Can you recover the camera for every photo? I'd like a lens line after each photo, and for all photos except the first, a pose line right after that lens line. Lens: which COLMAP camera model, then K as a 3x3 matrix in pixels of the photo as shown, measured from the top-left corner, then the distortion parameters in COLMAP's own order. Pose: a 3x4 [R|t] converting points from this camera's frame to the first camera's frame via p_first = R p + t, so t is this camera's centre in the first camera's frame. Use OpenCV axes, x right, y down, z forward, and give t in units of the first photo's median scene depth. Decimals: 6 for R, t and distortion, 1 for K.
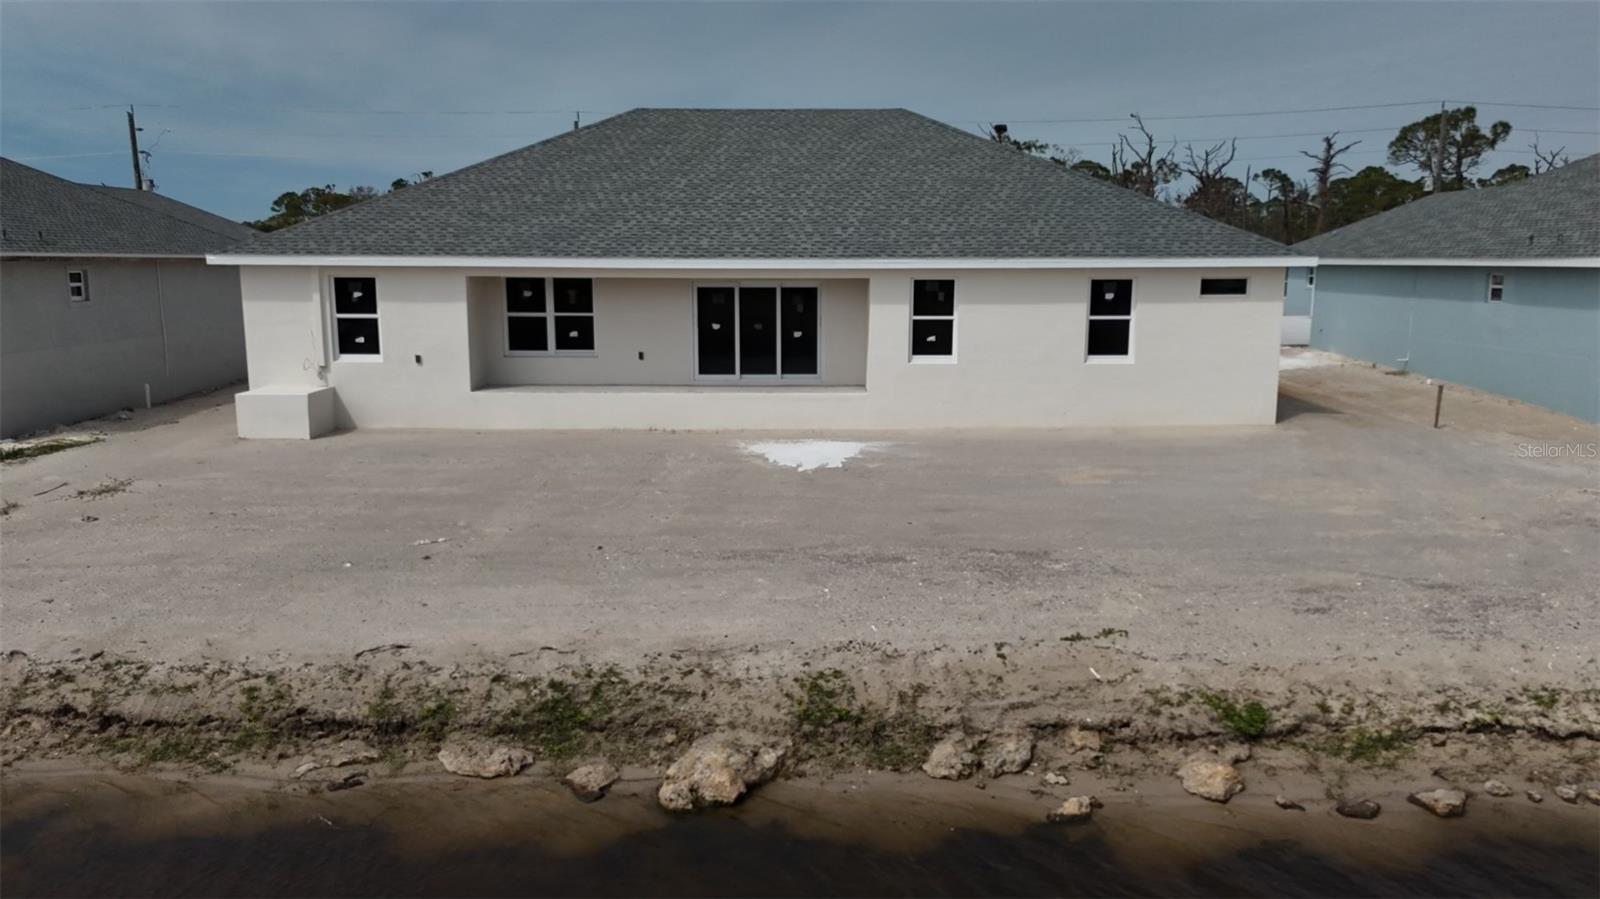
lens RADIAL K [[1163.6, 0, 800.0], [0, 1163.6, 449.5], [0, 0, 1]] dist [0.104862, -0.143803]
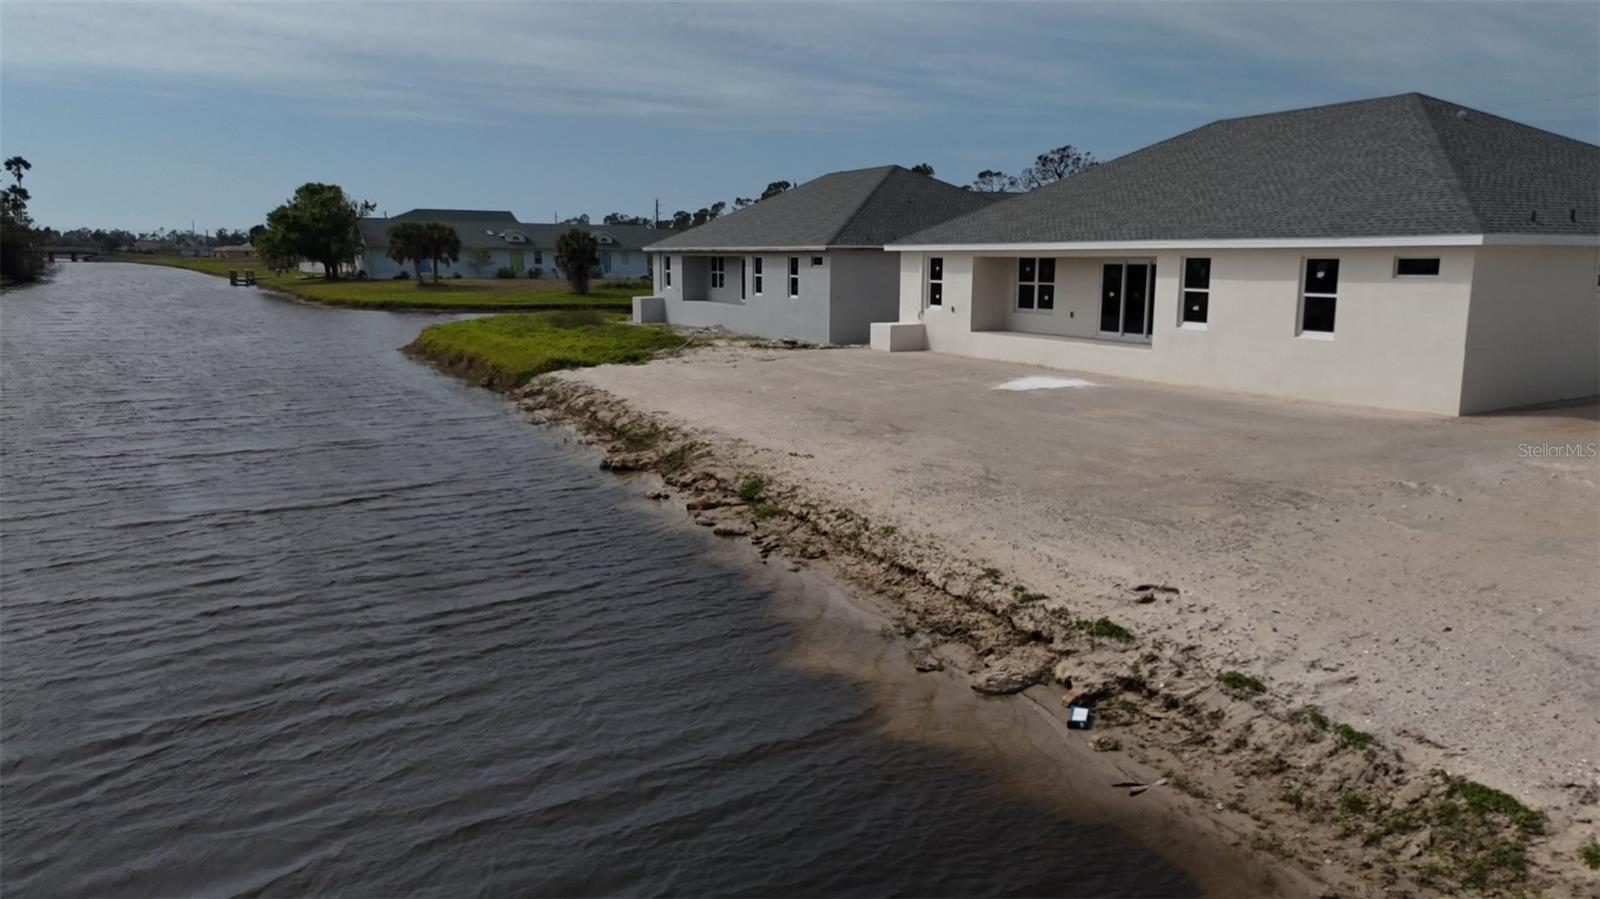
lens RADIAL K [[1163.6, 0, 800.0], [0, 1163.6, 449.5], [0, 0, 1]] dist [0.104862, -0.143803]
pose [[0.450044, 0.147633, -0.880719, 0.978411], [-0.139044, 0.985796, 0.094195, -0.011386], [0.882115, 0.080067, 0.464179, 0.111281]]
